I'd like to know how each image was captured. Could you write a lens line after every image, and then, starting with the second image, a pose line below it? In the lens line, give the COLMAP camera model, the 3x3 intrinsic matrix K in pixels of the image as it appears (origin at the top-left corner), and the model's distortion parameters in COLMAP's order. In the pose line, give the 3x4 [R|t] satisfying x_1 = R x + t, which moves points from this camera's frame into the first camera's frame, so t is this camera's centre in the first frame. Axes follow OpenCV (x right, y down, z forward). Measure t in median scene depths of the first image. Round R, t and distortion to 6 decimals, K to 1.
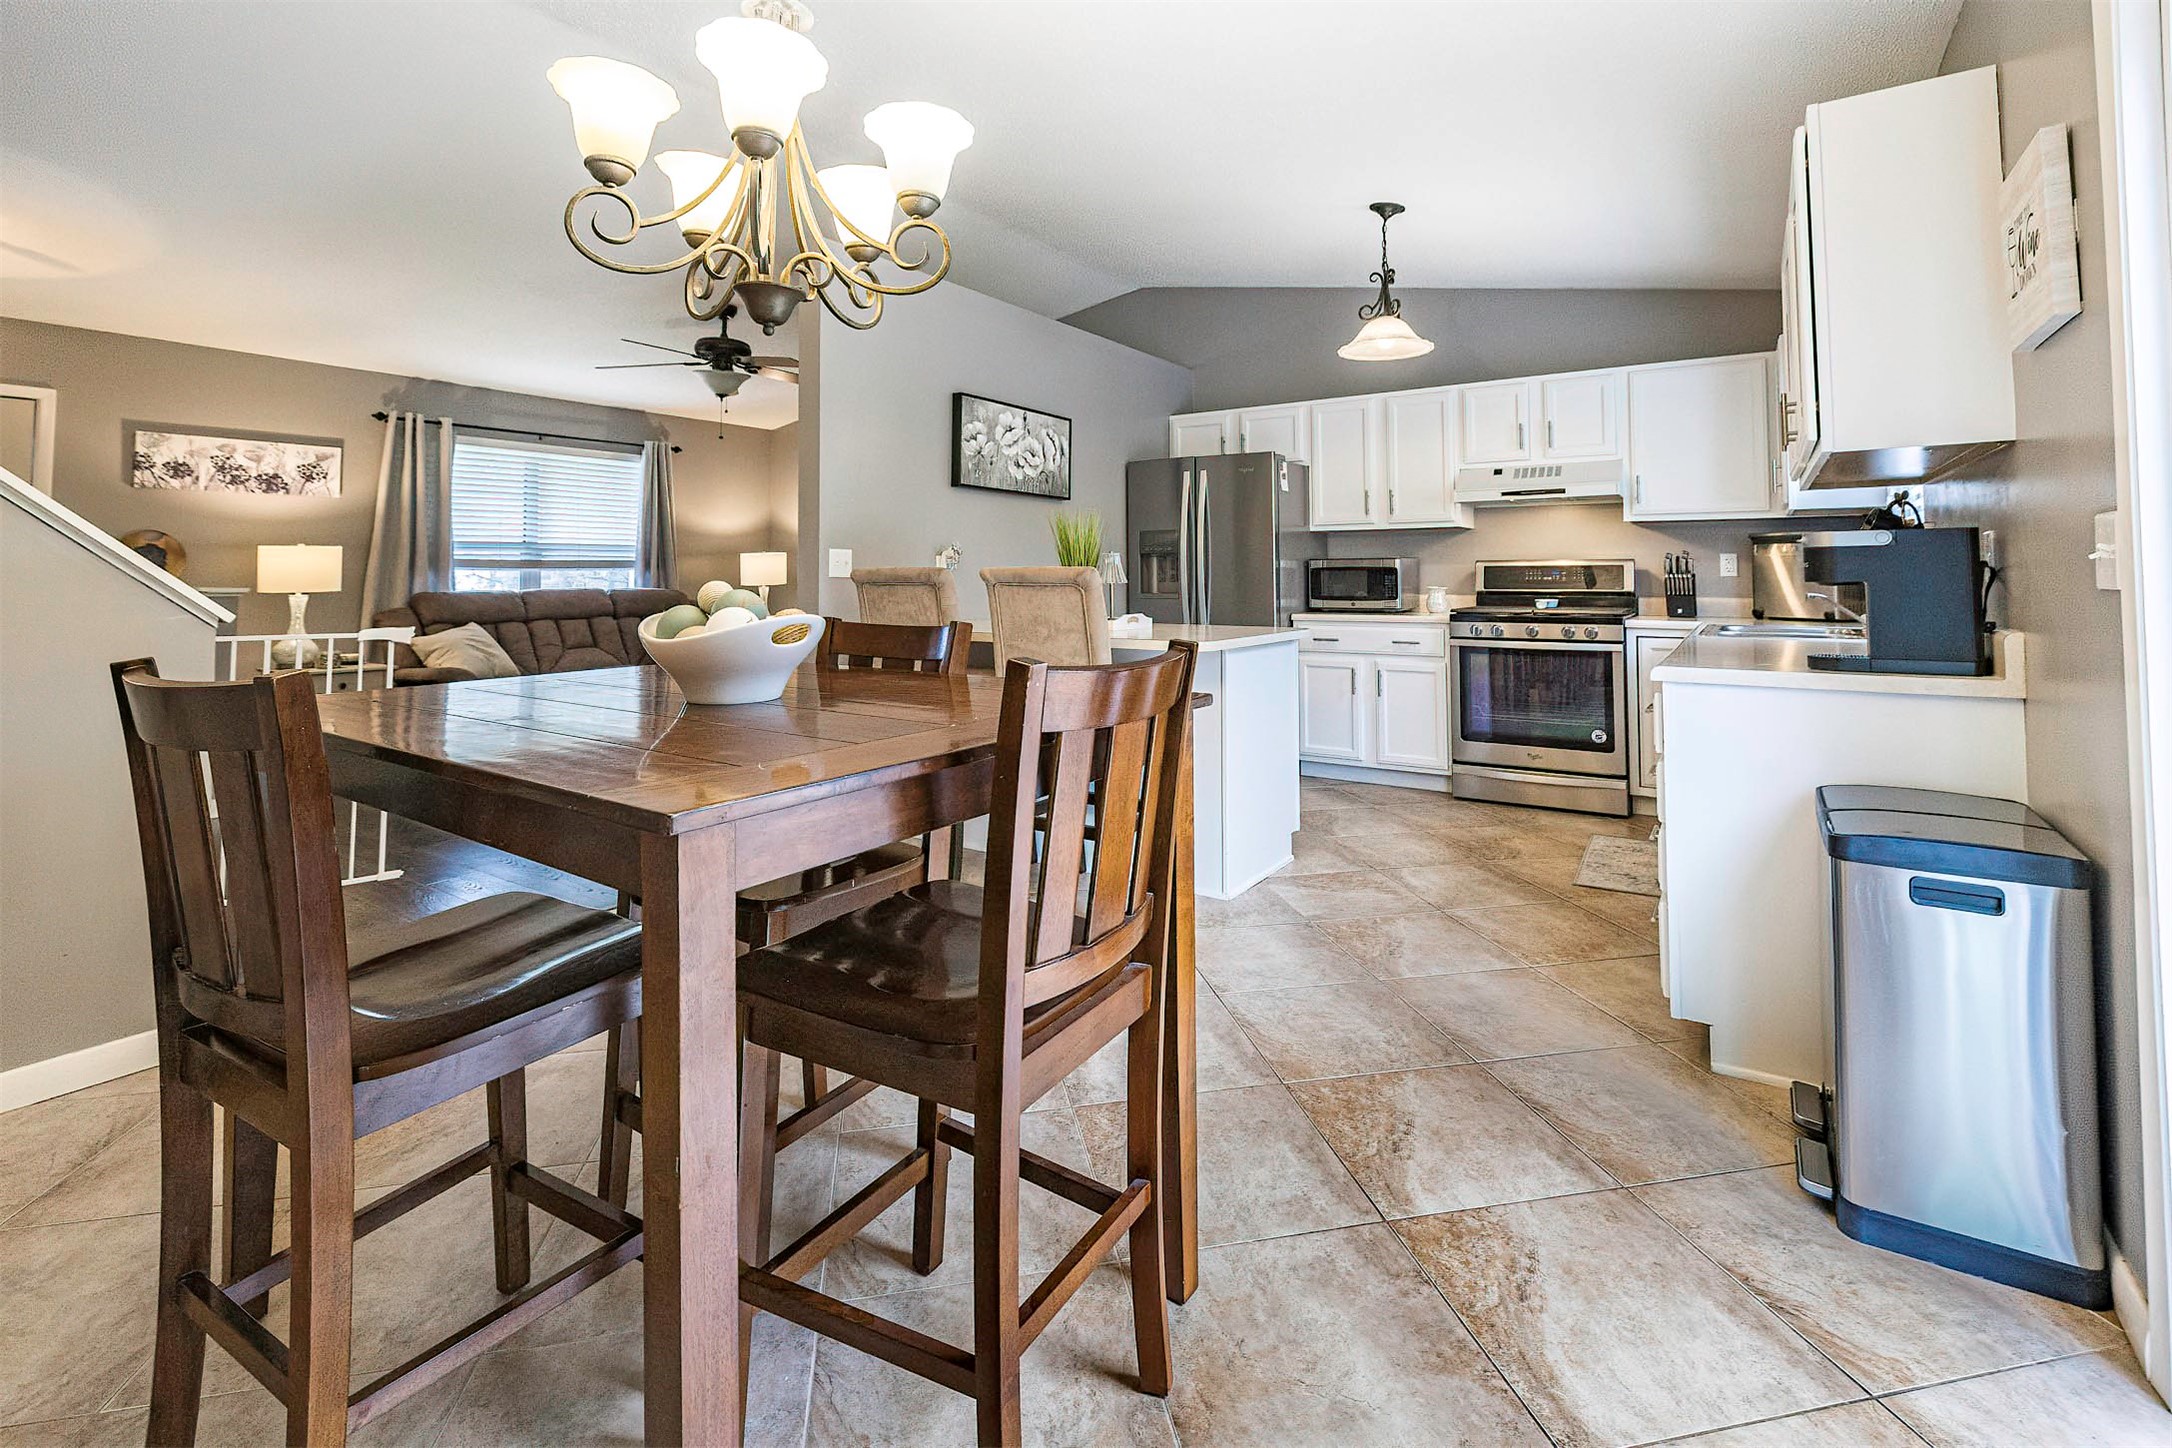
lens RADIAL K [[963.9, 0, 1118.7], [0, 963.9, 585.2], [0, 0, 1]] dist [-0.009347, 0.000297]
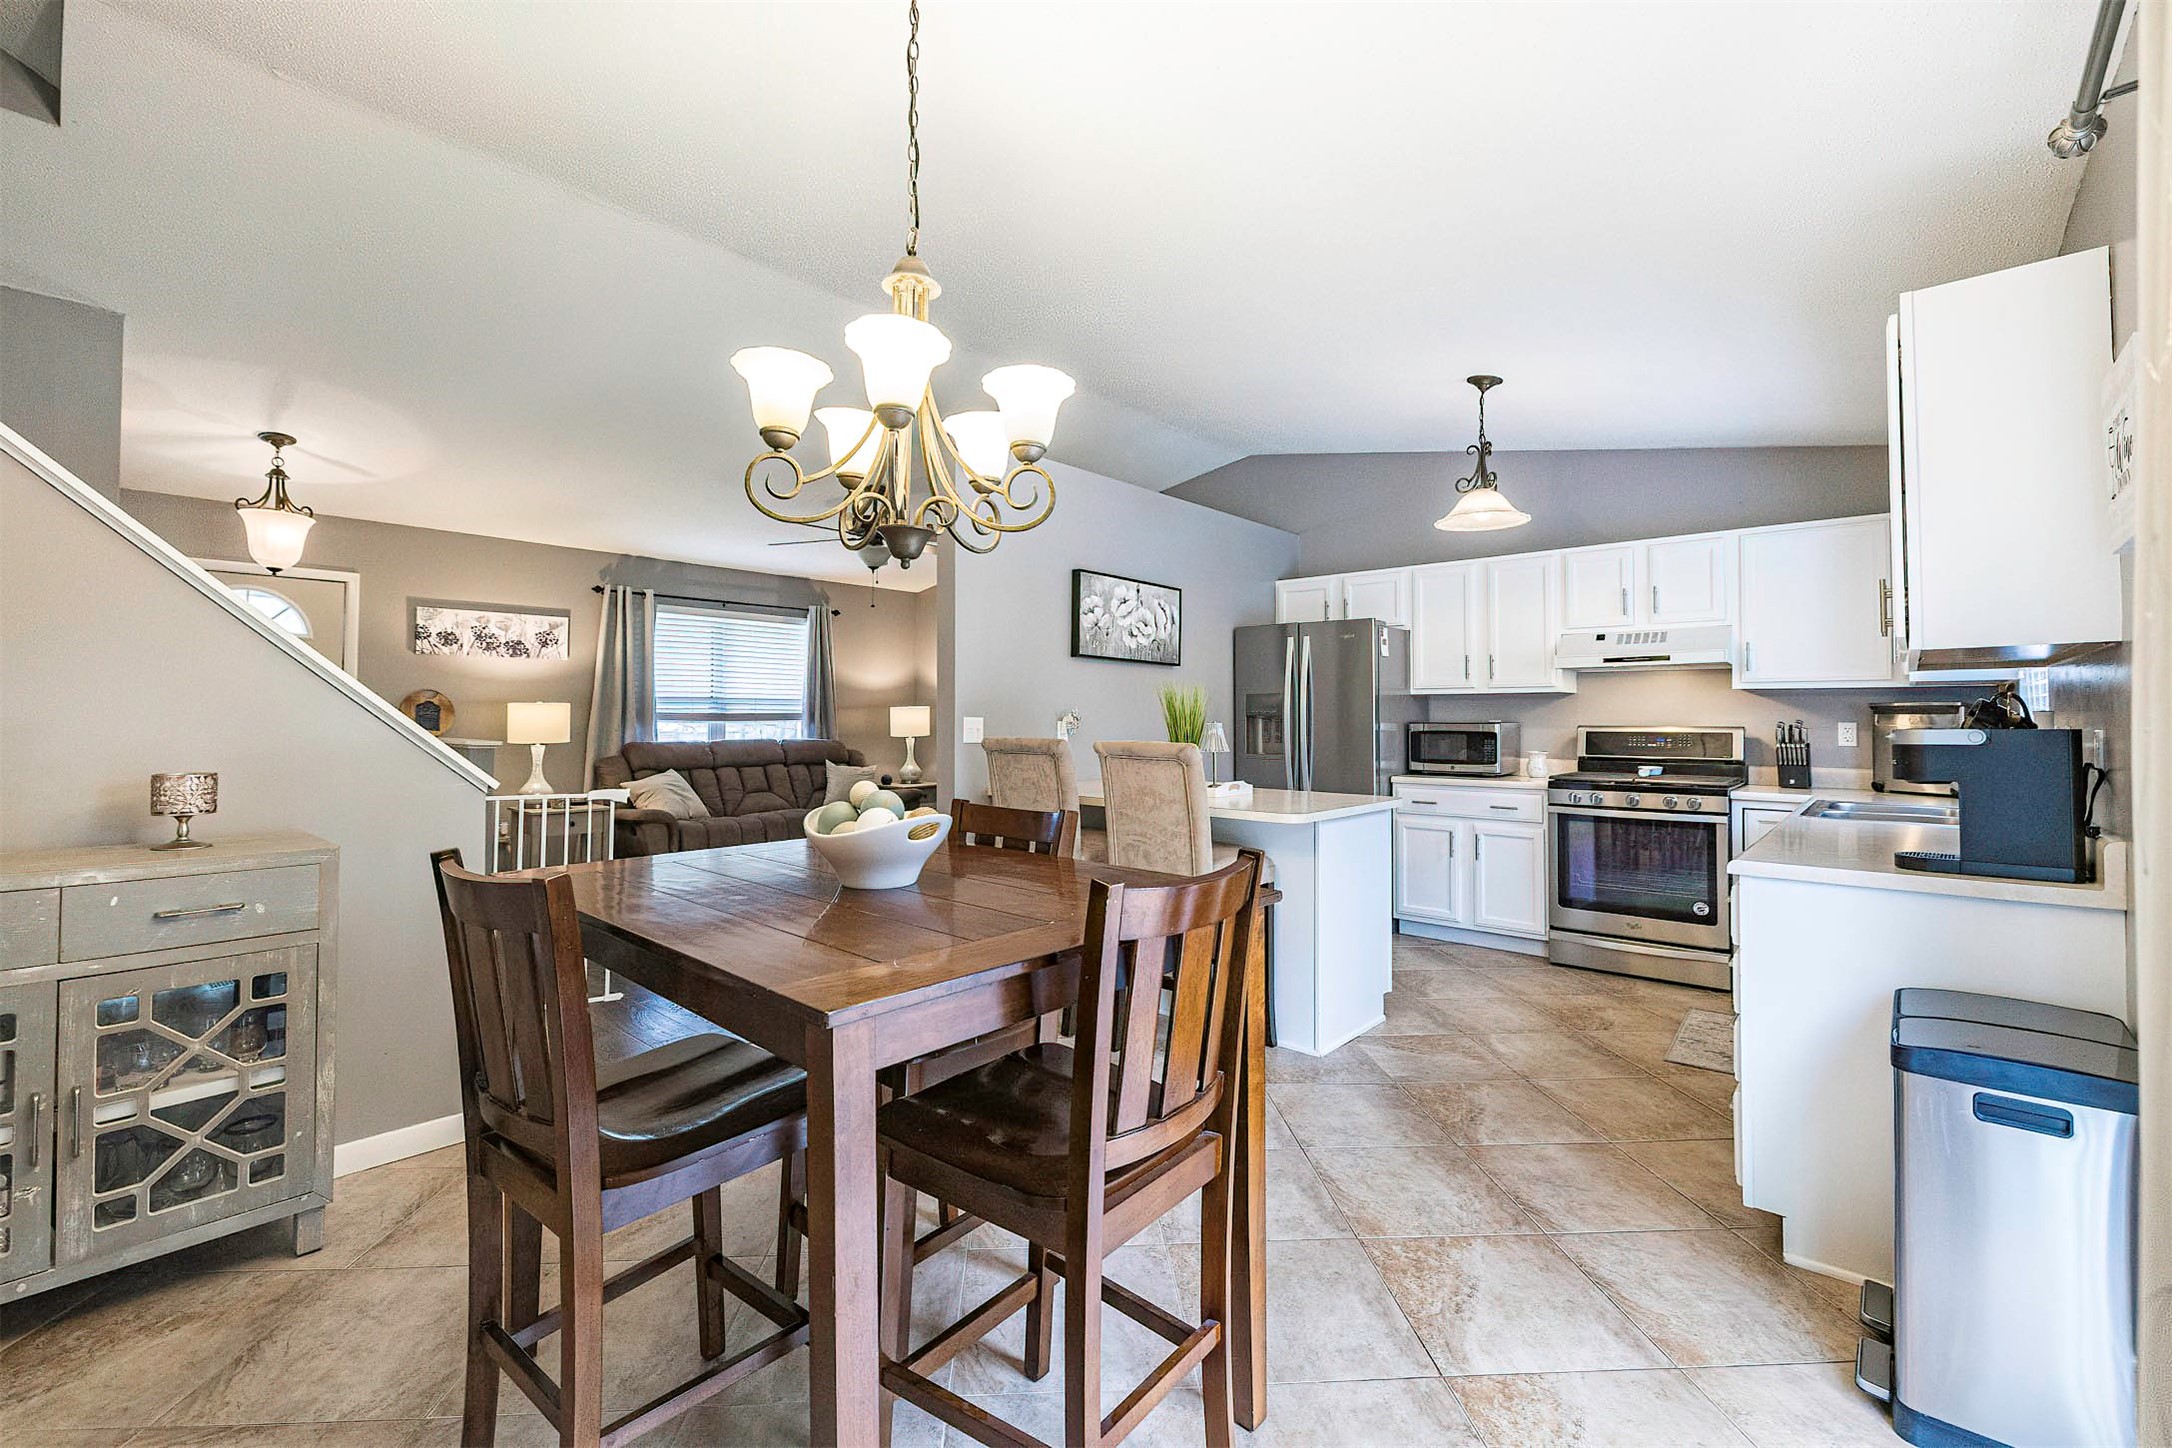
lens RADIAL K [[911.6, 0, 1086.0], [0, 911.6, 724.0], [0, 0, 1]] dist [-0.012958, 0.000806]
pose [[0.986593, -0.008215, -0.162996, 0.036920], [0.007493, 0.999959, -0.005046, -0.062842], [0.163031, 0.003757, 0.986614, -0.070014]]
